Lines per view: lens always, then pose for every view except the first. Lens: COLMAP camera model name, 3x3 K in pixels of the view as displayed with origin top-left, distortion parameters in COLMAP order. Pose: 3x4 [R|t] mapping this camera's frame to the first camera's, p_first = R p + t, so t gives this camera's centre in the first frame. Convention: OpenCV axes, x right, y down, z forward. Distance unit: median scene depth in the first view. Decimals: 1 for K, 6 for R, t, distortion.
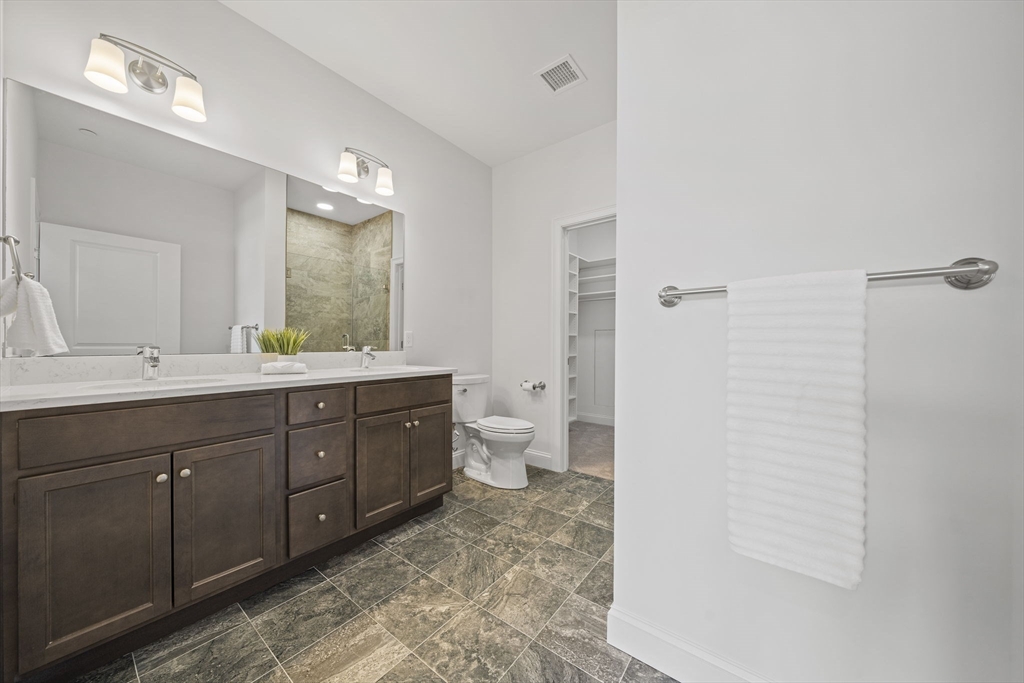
lens RADIAL K [[349.9, 0, 506.0], [0, 349.9, 343.8], [0, 0, 1]] dist [-0.004043, -0.000054]
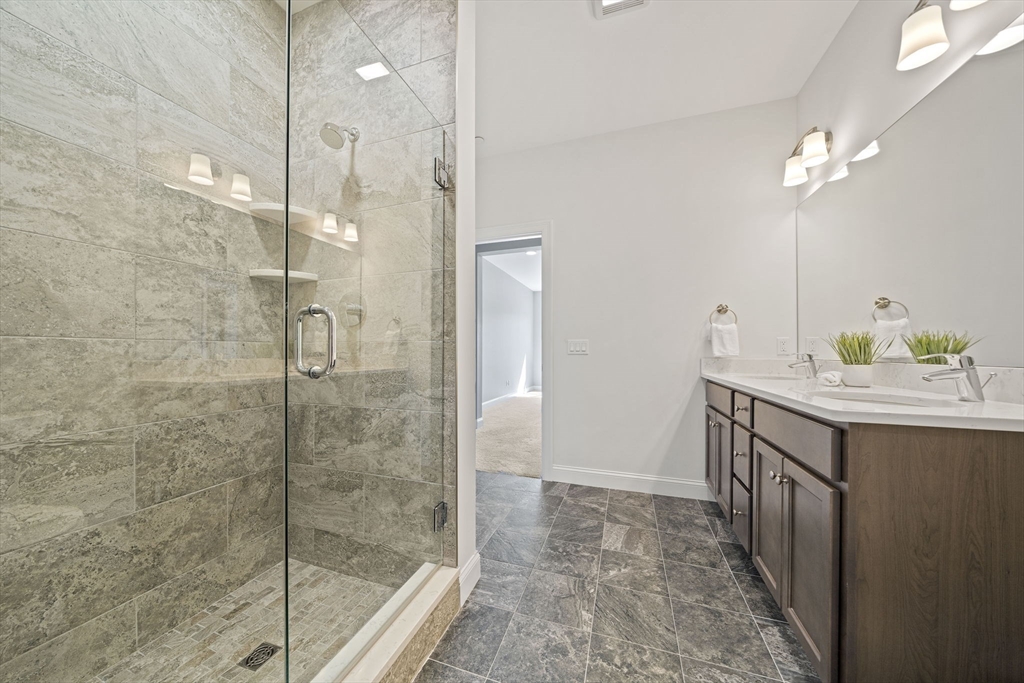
lens RADIAL K [[349.9, 0, 506.0], [0, 349.9, 343.8], [0, 0, 1]] dist [-0.004043, -0.000054]
pose [[-0.945218, -0.011822, -0.326224, 0.526523], [-0.004551, 0.999724, -0.023044, 0.006080], [0.326407, -0.020297, -0.945011, 1.894080]]
